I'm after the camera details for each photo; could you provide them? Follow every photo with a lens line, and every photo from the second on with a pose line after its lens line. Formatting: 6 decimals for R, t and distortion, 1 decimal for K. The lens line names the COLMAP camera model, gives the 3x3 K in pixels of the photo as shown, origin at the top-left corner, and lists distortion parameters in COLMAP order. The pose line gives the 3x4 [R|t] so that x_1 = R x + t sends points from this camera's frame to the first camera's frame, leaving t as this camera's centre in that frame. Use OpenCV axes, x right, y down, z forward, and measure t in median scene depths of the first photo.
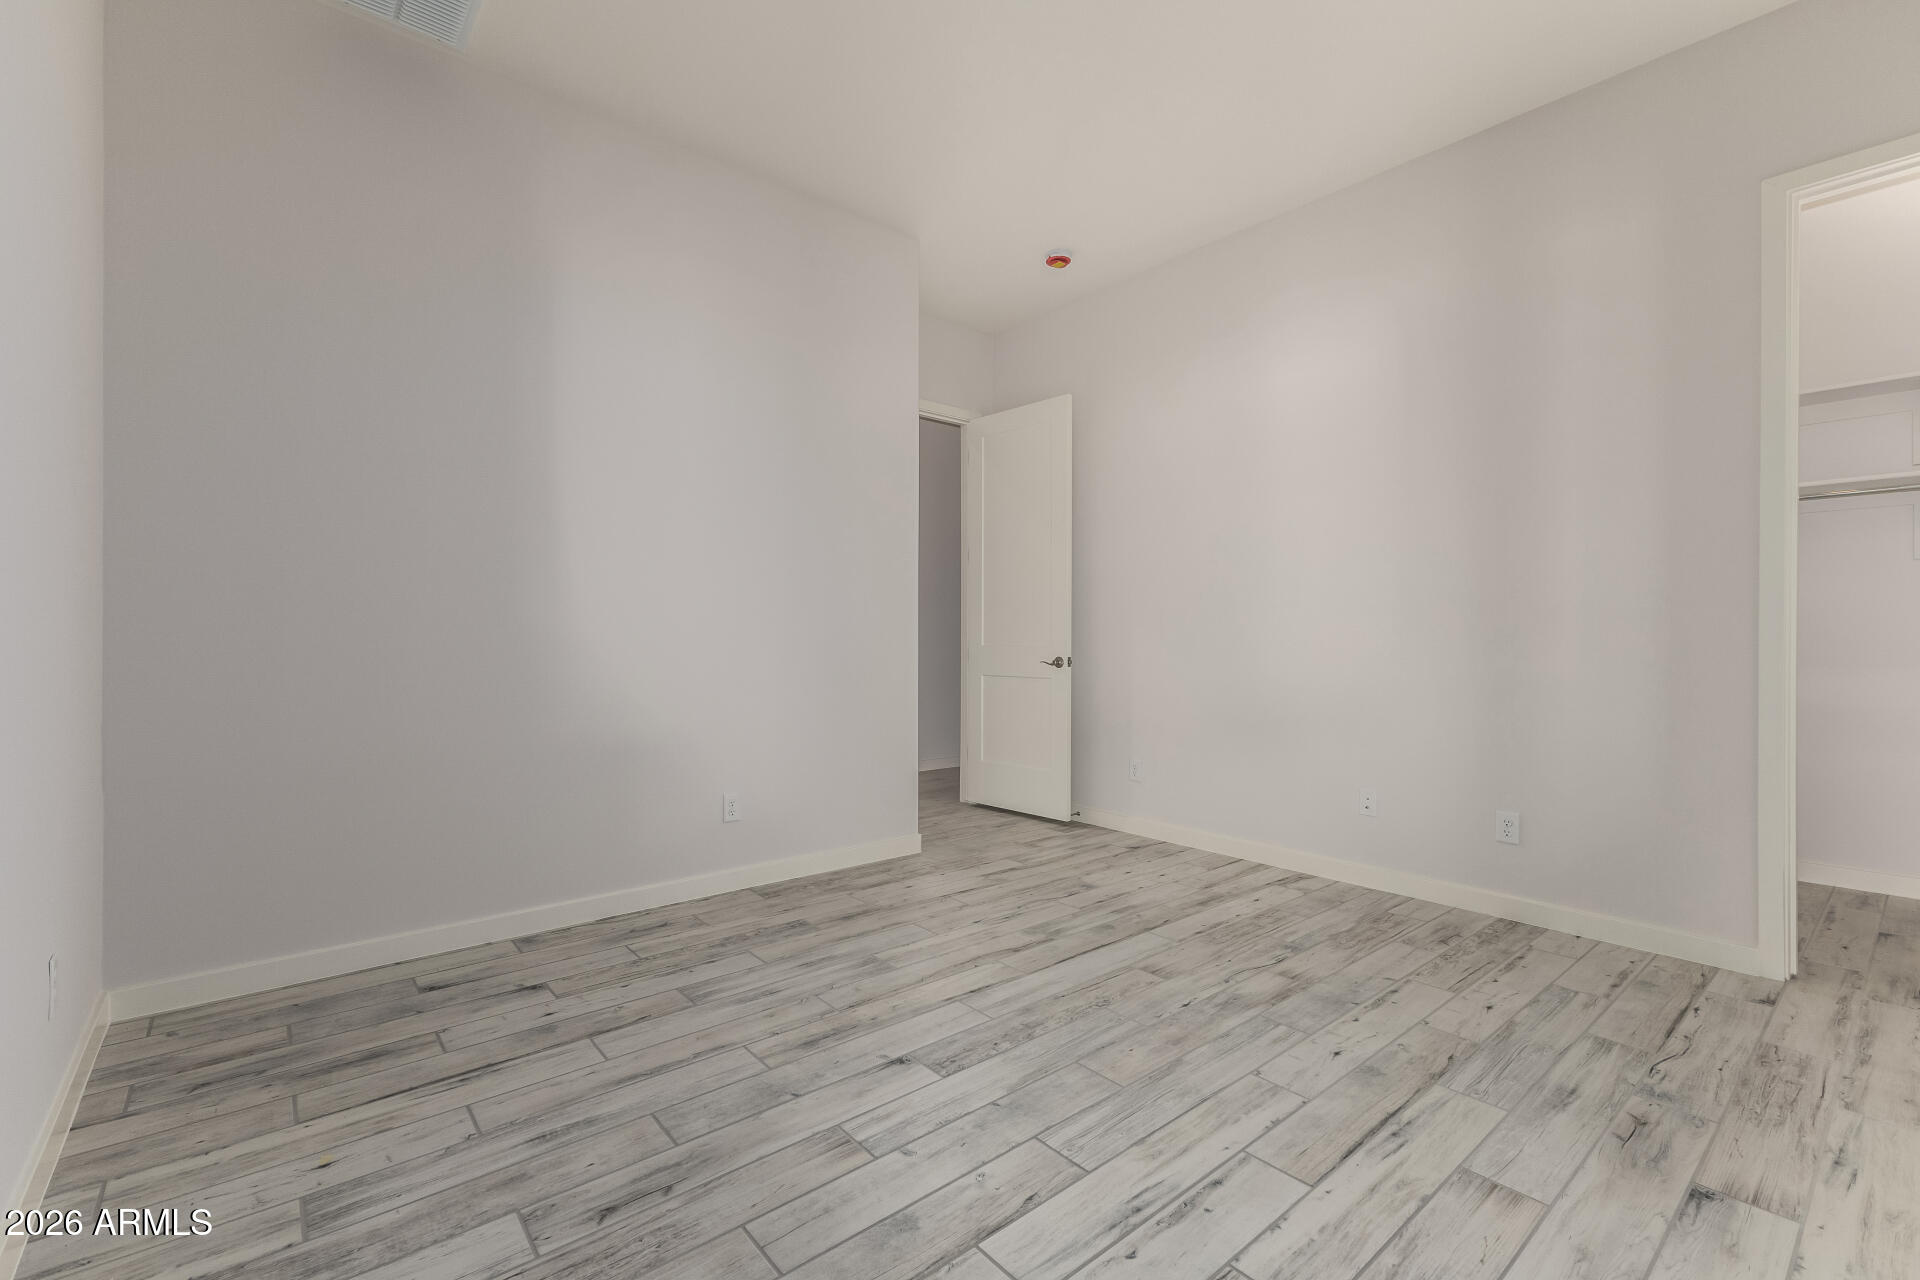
lens RADIAL K [[833.4, 0, 952.8], [0, 833.4, 640.5], [0, 0, 1]] dist [0.011226, -0.000360]
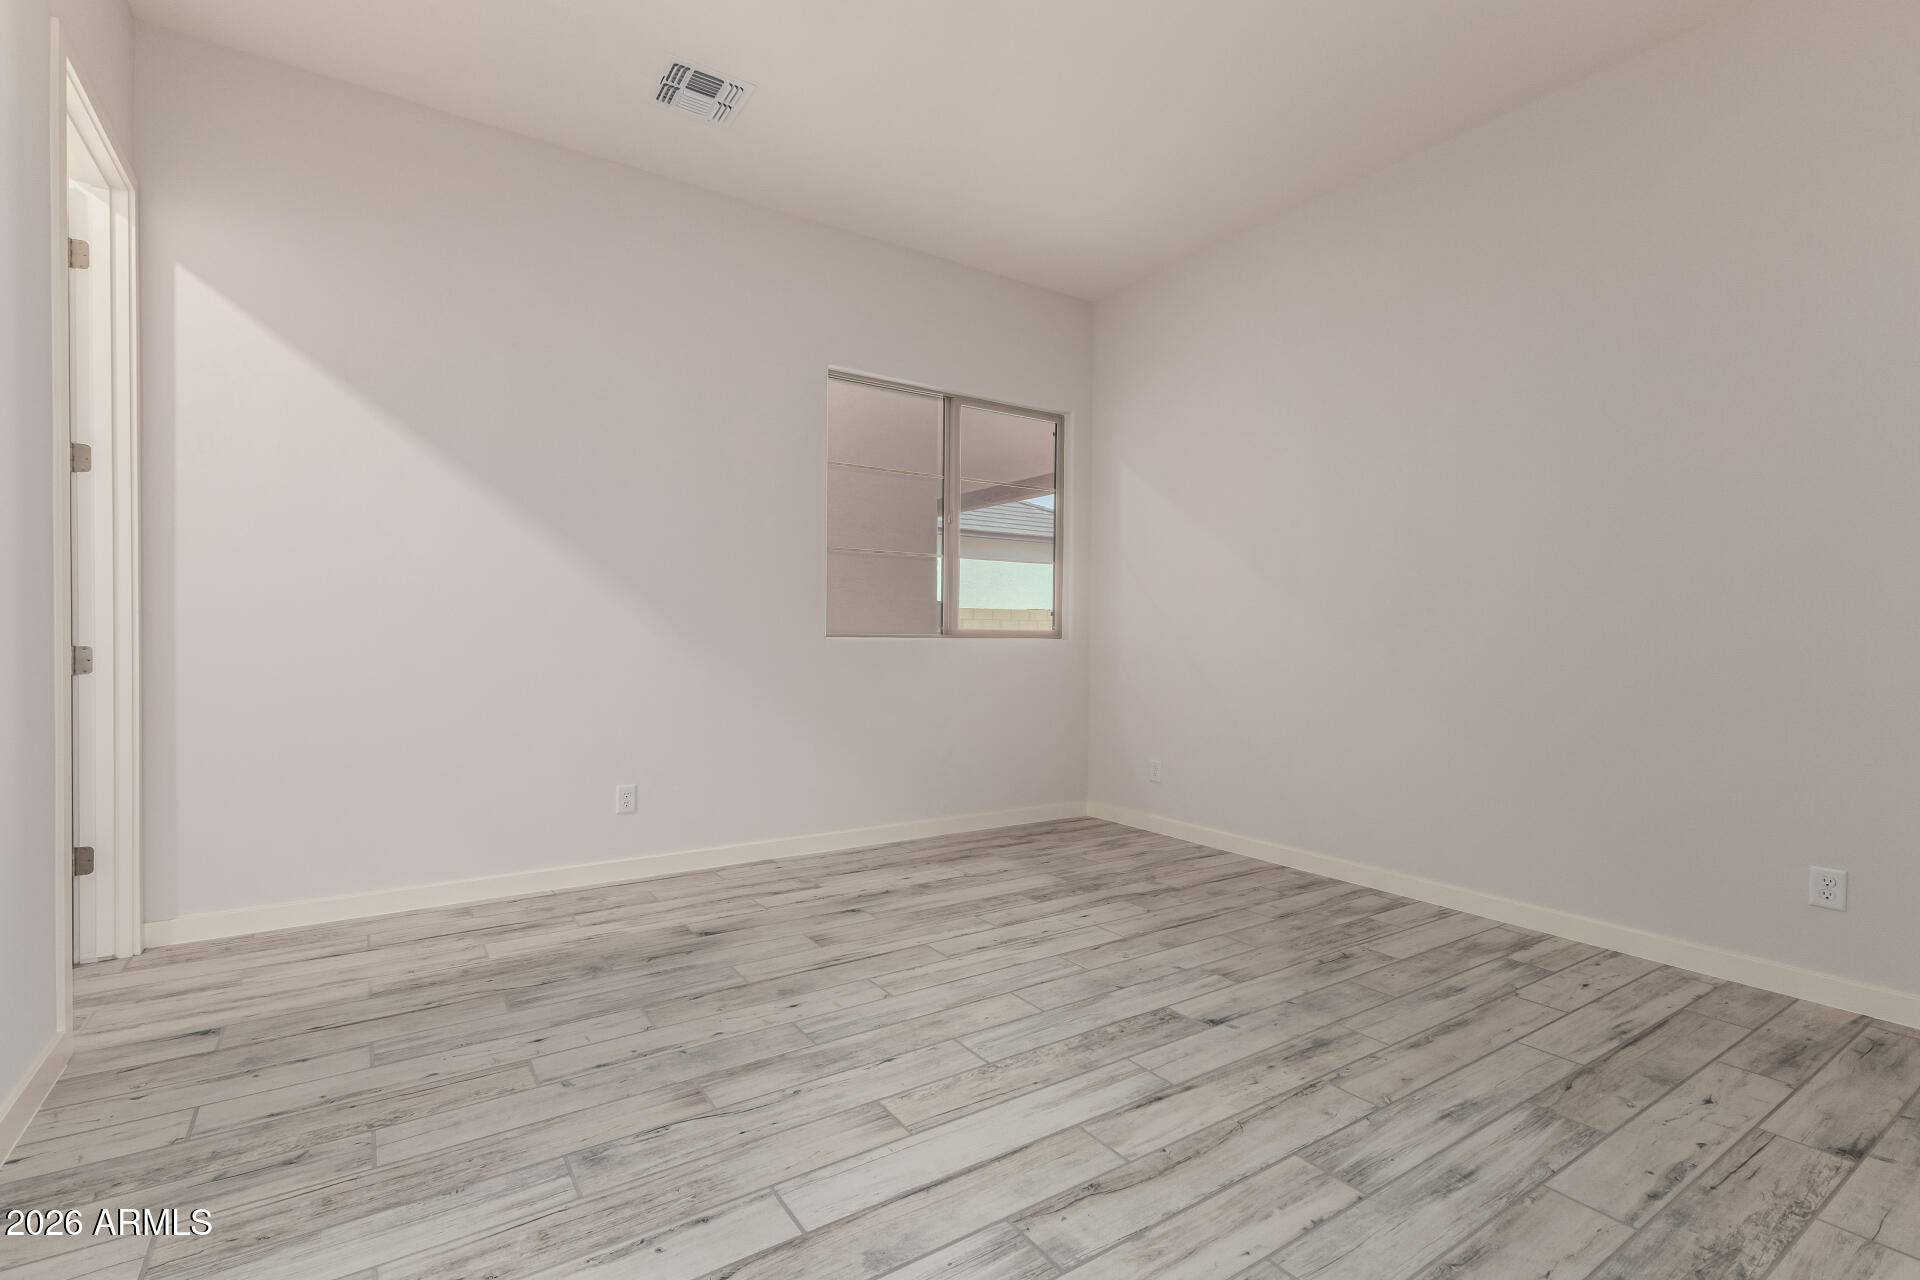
lens RADIAL K [[833.4, 0, 952.8], [0, 833.4, 640.5], [0, 0, 1]] dist [0.011226, -0.000360]
pose [[-0.993041, -0.012476, 0.117106, 0.136557], [-0.011544, 0.999896, 0.008633, 0.019657], [-0.117201, 0.007221, -0.993082, 1.958505]]
